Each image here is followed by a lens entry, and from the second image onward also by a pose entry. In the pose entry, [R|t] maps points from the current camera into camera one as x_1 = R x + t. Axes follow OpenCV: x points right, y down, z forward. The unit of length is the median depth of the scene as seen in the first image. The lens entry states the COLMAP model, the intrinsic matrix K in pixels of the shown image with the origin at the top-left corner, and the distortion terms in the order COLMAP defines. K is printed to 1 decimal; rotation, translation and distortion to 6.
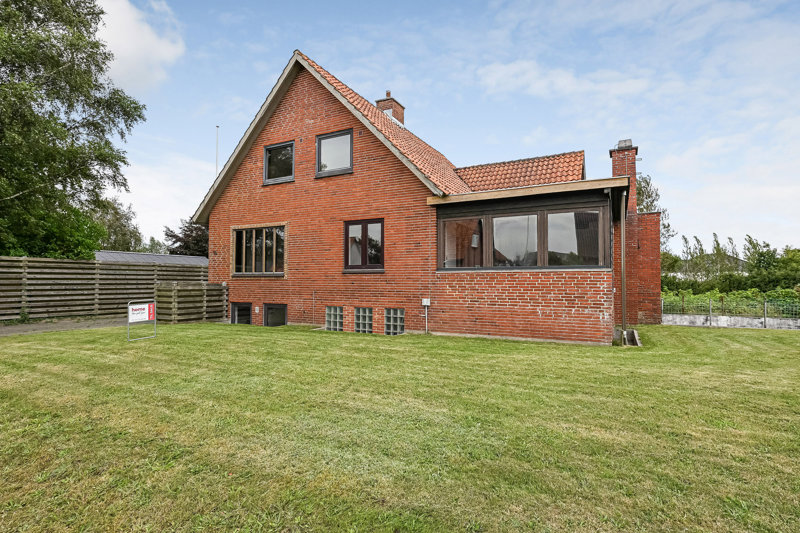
lens RADIAL K [[400.4, 0, 400.5], [0, 400.4, 270.4], [0, 0, 1]] dist [-0.000817, -0.000231]
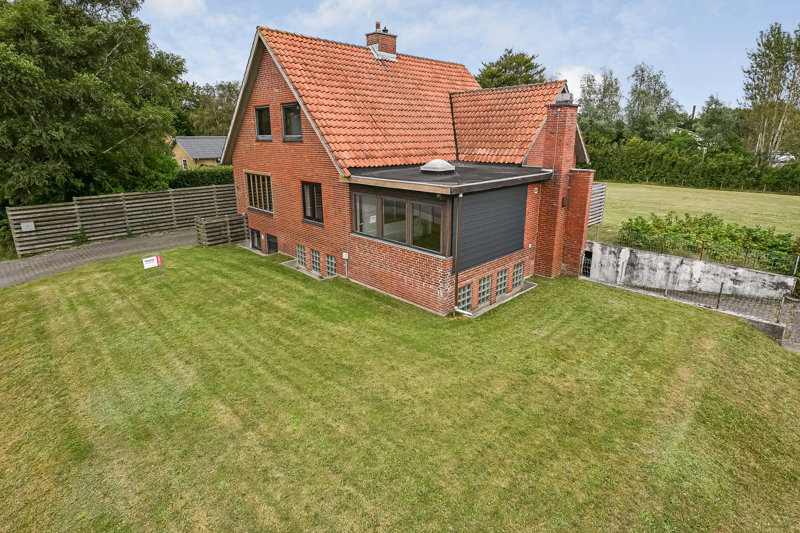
lens RADIAL K [[402.9, 0, 401.3], [0, 402.9, 235.4], [0, 0, 1]] dist [-0.002330, -0.000348]
pose [[0.955539, 0.056004, -0.289499, 0.480738], [0.020991, 0.966388, 0.256231, -0.246803], [0.294118, -0.250916, 0.922245, -0.094429]]
